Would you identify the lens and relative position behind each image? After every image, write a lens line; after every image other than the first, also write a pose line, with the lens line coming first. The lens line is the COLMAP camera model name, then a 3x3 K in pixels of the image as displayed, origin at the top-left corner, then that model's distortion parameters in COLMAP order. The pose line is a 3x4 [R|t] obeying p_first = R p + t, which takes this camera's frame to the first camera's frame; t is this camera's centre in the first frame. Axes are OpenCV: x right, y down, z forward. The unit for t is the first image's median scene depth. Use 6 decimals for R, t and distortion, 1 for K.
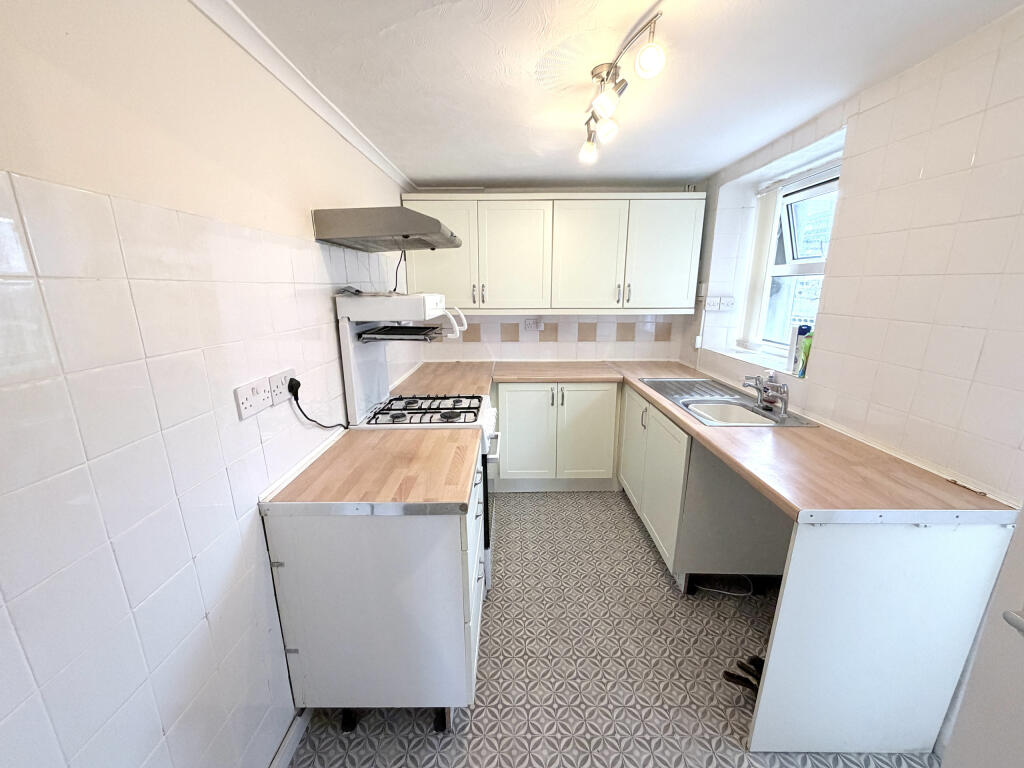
lens RADIAL K [[405.4, 0, 507.3], [0, 405.4, 384.5], [0, 0, 1]] dist [-0.000405, -0.000237]
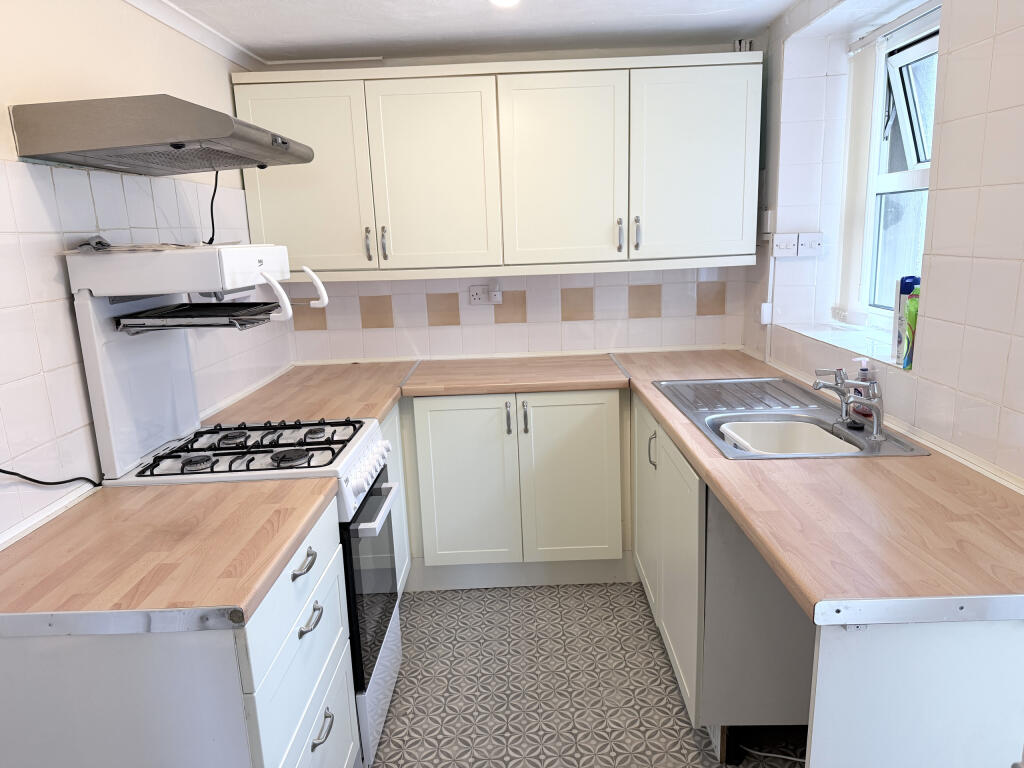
lens RADIAL K [[713.9, 0, 509.6], [0, 713.9, 384.5], [0, 0, 1]] dist [0.040803, -0.046332]
pose [[0.999408, -0.033473, -0.007924, 0.164493], [0.033264, 0.999128, -0.025237, 0.010464], [0.008762, 0.024959, 0.999650, -0.004525]]
